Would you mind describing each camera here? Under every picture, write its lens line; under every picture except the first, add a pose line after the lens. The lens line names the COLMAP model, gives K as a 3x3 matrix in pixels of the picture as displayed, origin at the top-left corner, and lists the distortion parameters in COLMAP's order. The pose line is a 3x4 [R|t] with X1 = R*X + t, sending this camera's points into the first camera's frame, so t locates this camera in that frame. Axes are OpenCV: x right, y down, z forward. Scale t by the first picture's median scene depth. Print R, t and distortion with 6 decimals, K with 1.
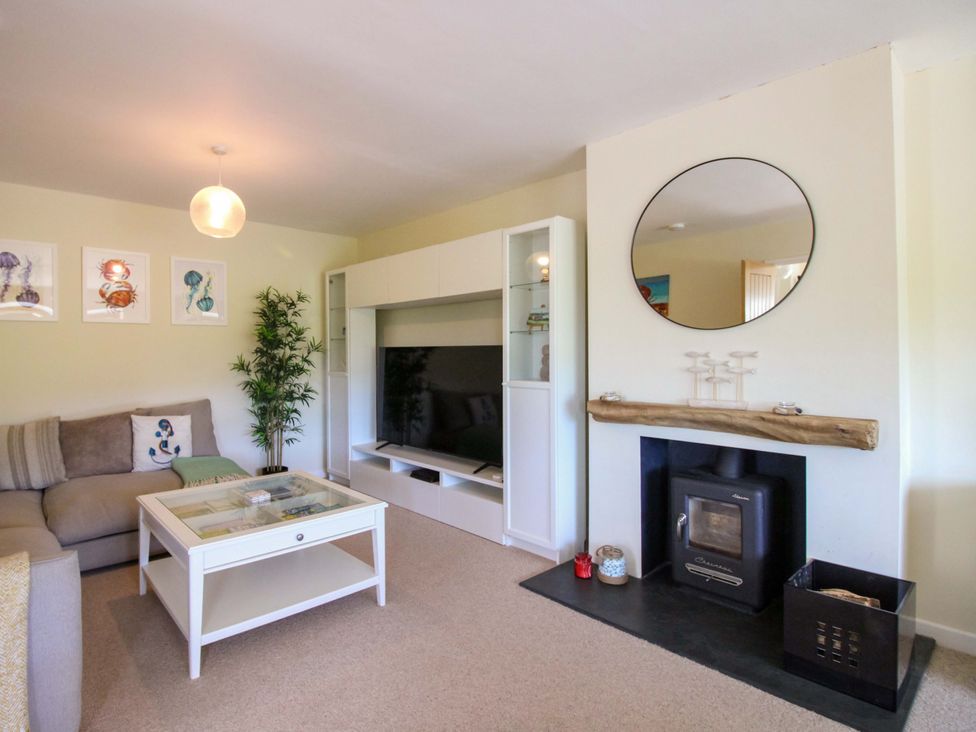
lens RADIAL K [[507.7, 0, 443.9], [0, 507.7, 353.1], [0, 0, 1]] dist [-0.012279, -0.008713]
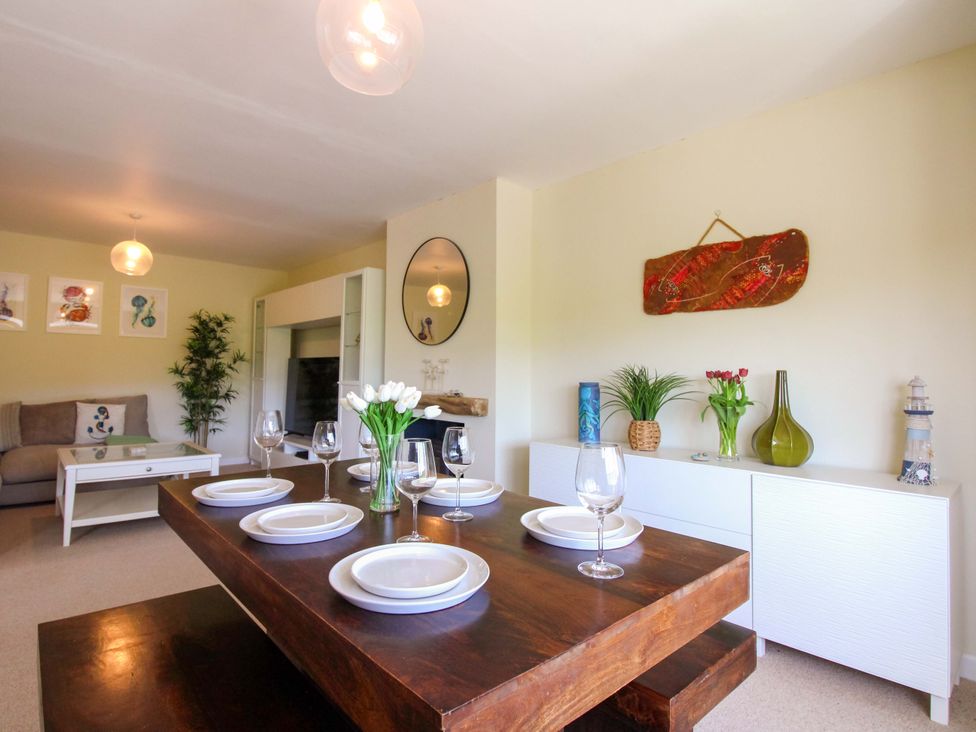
lens RADIAL K [[507.7, 0, 490.4], [0, 507.7, 355.3], [0, 0, 1]] dist [-0.012279, -0.008713]
pose [[0.999211, 0.024134, 0.031557, 0.407895], [-0.022707, 0.998736, -0.044846, 0.030996], [-0.032600, 0.044095, 0.998495, -0.349103]]
